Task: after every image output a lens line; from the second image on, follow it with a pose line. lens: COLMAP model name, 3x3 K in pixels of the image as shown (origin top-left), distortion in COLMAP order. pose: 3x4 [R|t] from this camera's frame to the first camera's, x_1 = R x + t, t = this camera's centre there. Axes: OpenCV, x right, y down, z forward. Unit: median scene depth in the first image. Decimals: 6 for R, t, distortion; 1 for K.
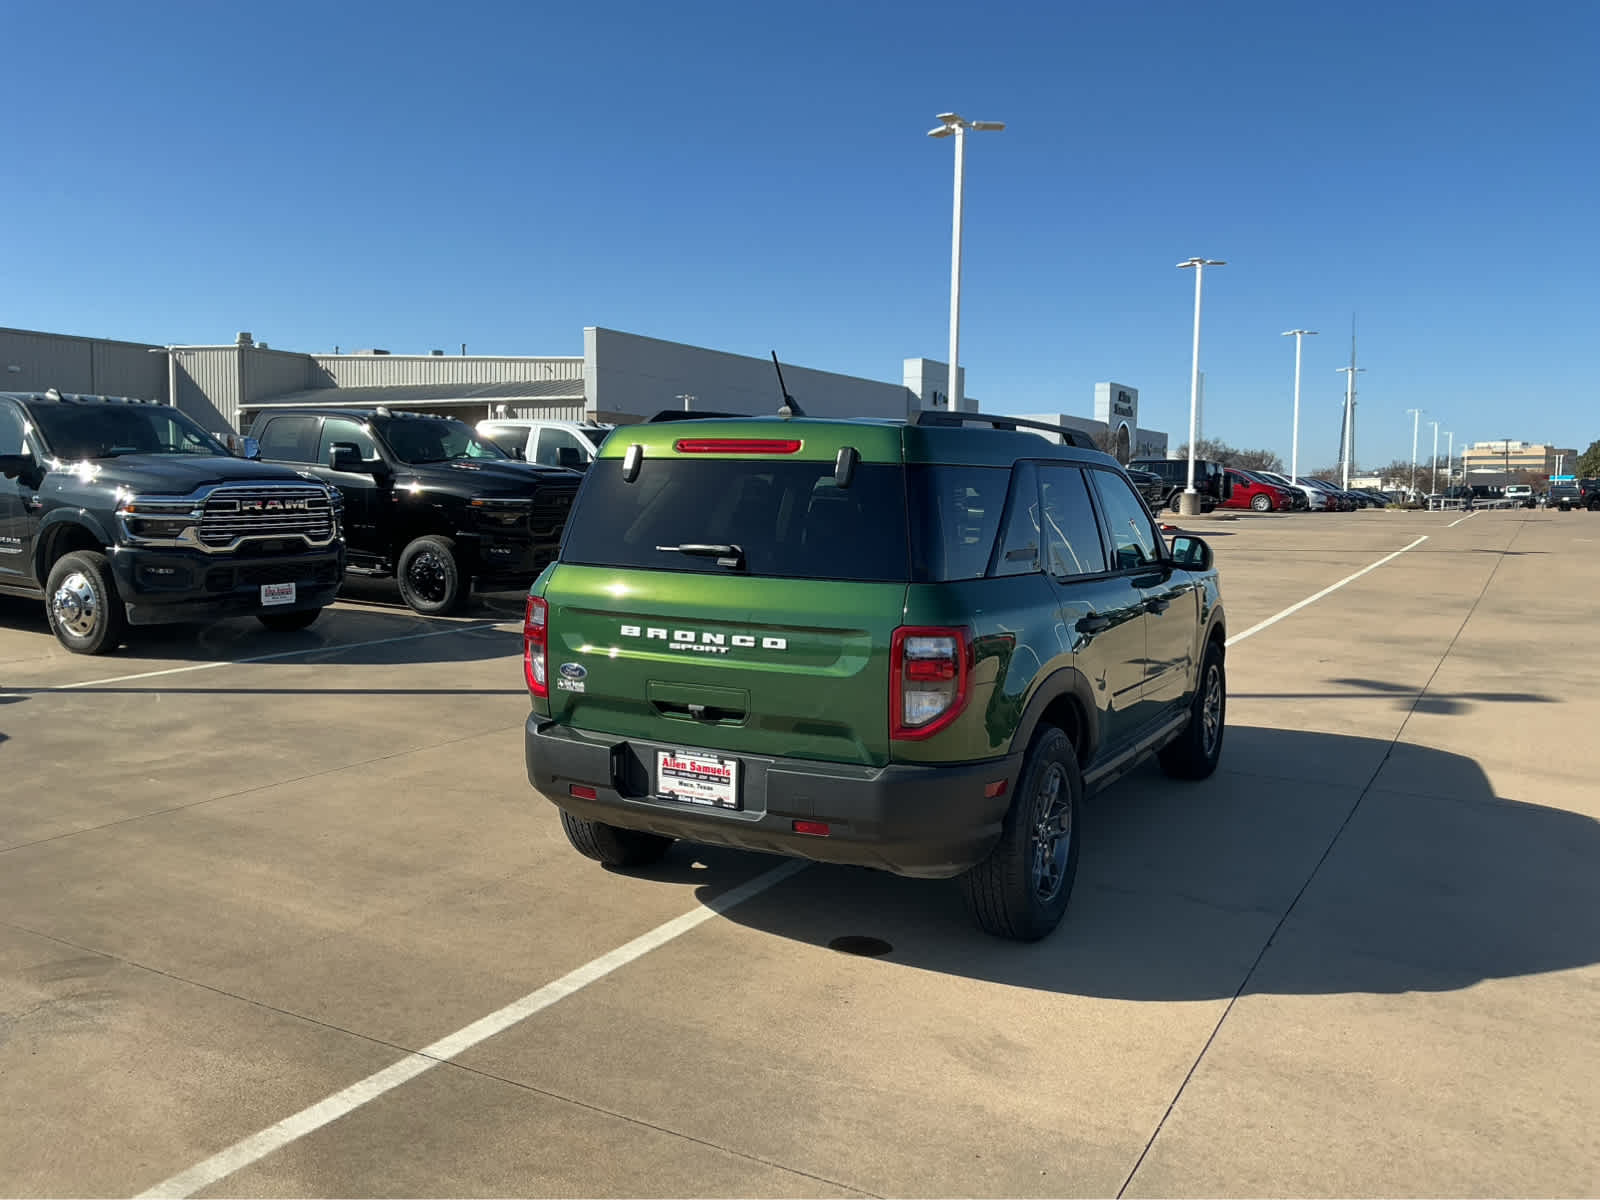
lens RADIAL K [[1311.6, 0, 800.0], [0, 1311.6, 600.0], [0, 0, 1]] dist [0.081312, -0.157799]
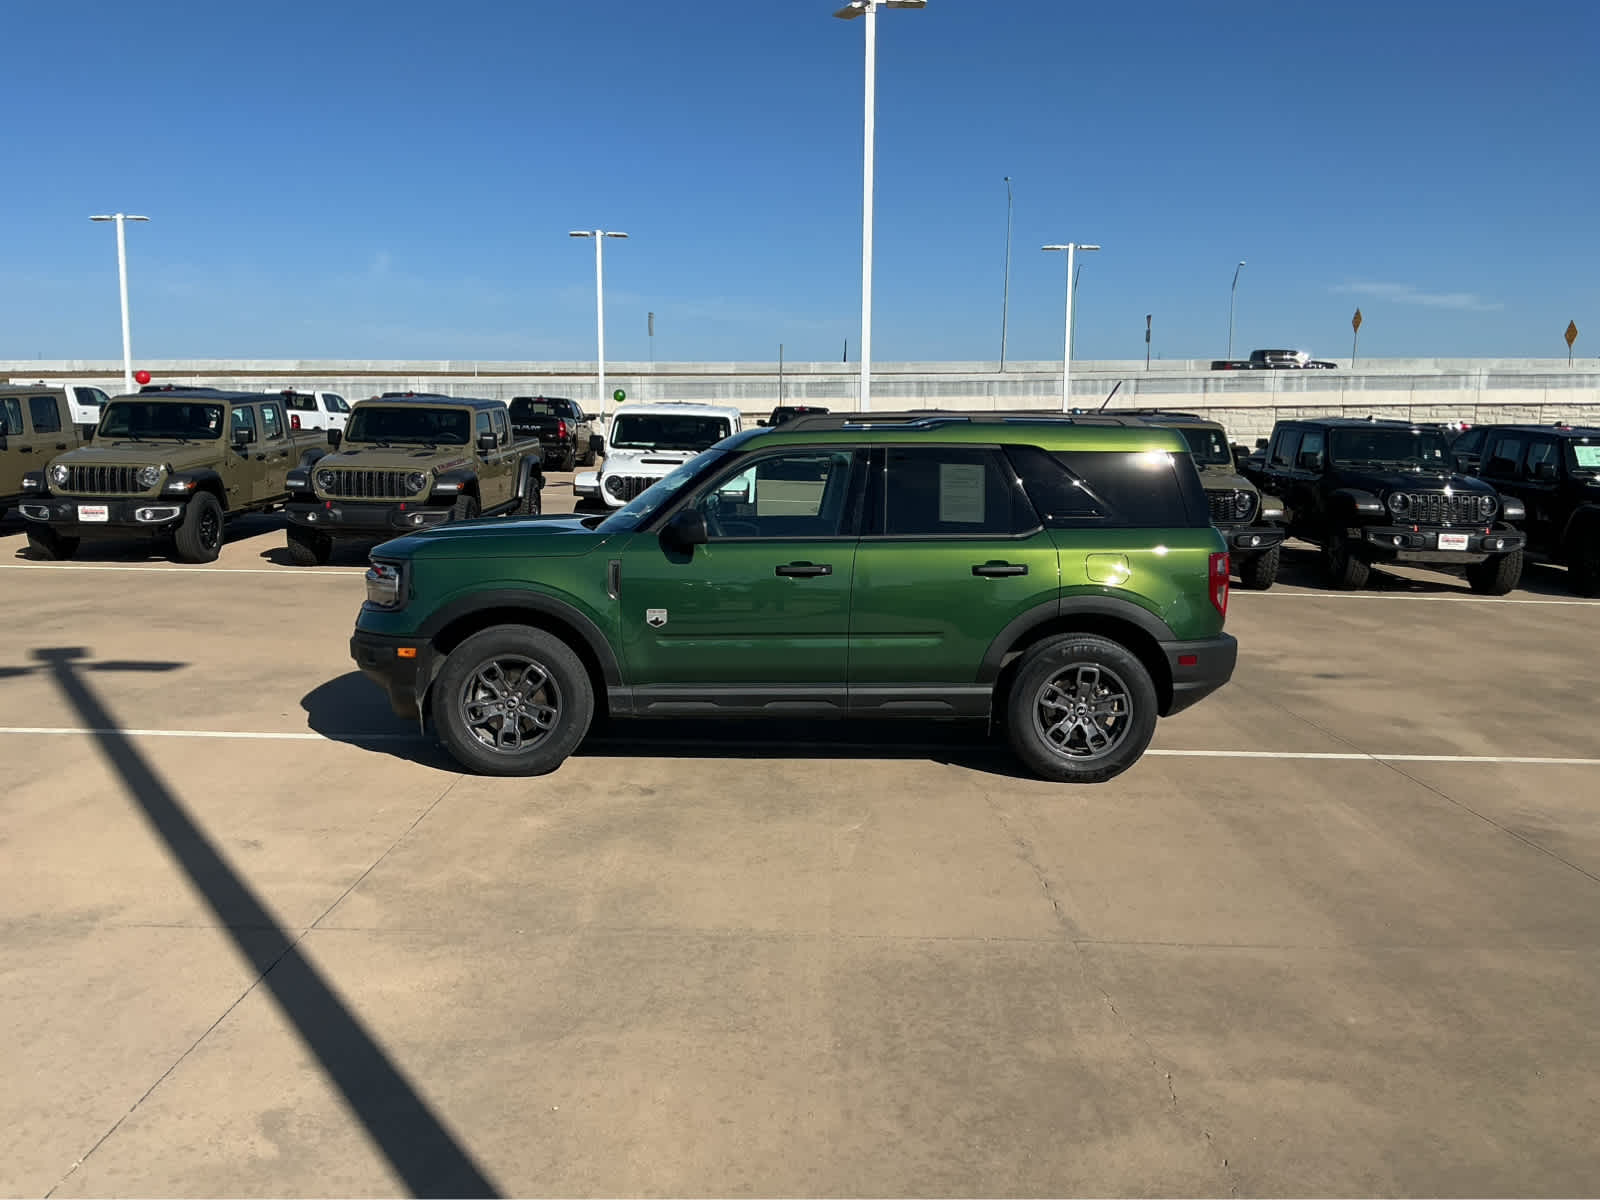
lens RADIAL K [[1311.6, 0, 800.0], [0, 1311.6, 600.0], [0, 0, 1]] dist [0.081312, -0.157799]
pose [[-0.491563, -0.131832, 0.860806, -1.316397], [0.054846, 0.981826, 0.181687, -0.256992], [-0.869113, 0.136522, -0.475399, 2.270462]]
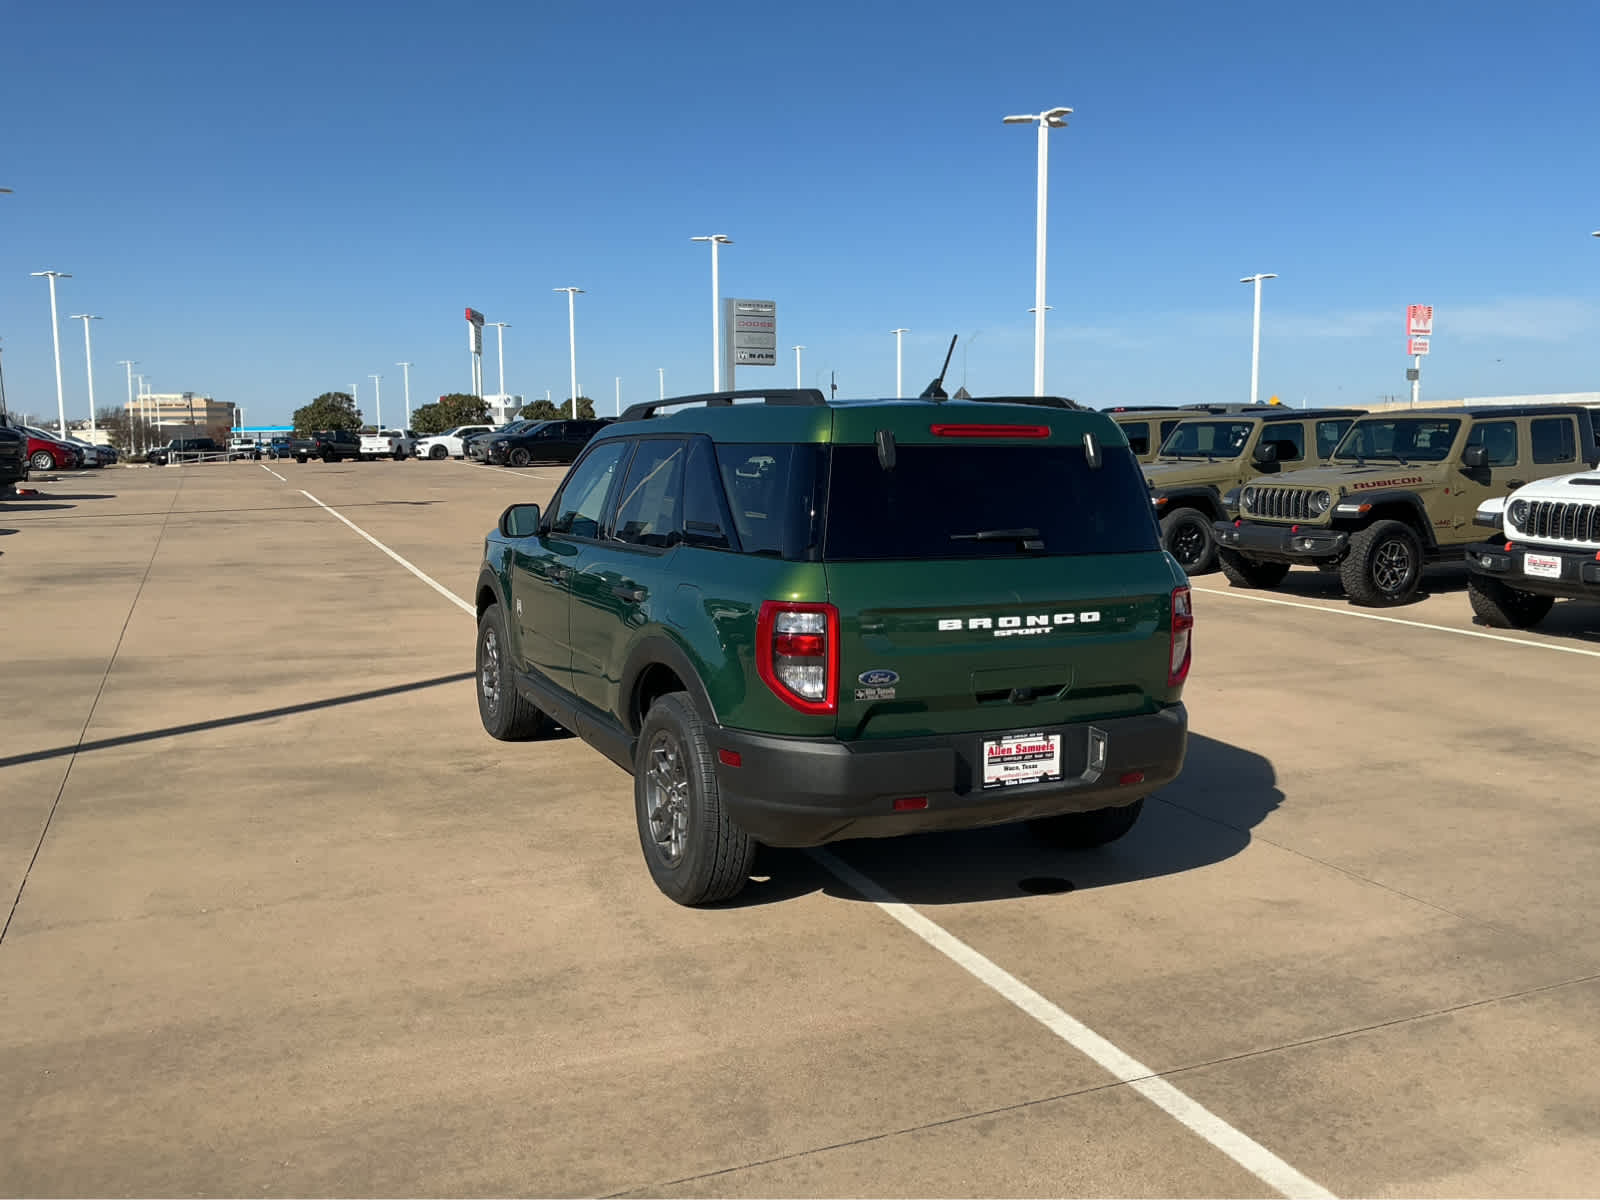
lens RADIAL K [[1311.6, 0, 800.0], [0, 1311.6, 600.0], [0, 0, 1]] dist [0.081312, -0.157799]
pose [[0.603357, -0.105001, 0.790528, -0.974608], [0.076755, 0.994338, 0.073490, -0.075271], [-0.793769, 0.016336, 0.608000, 0.515416]]
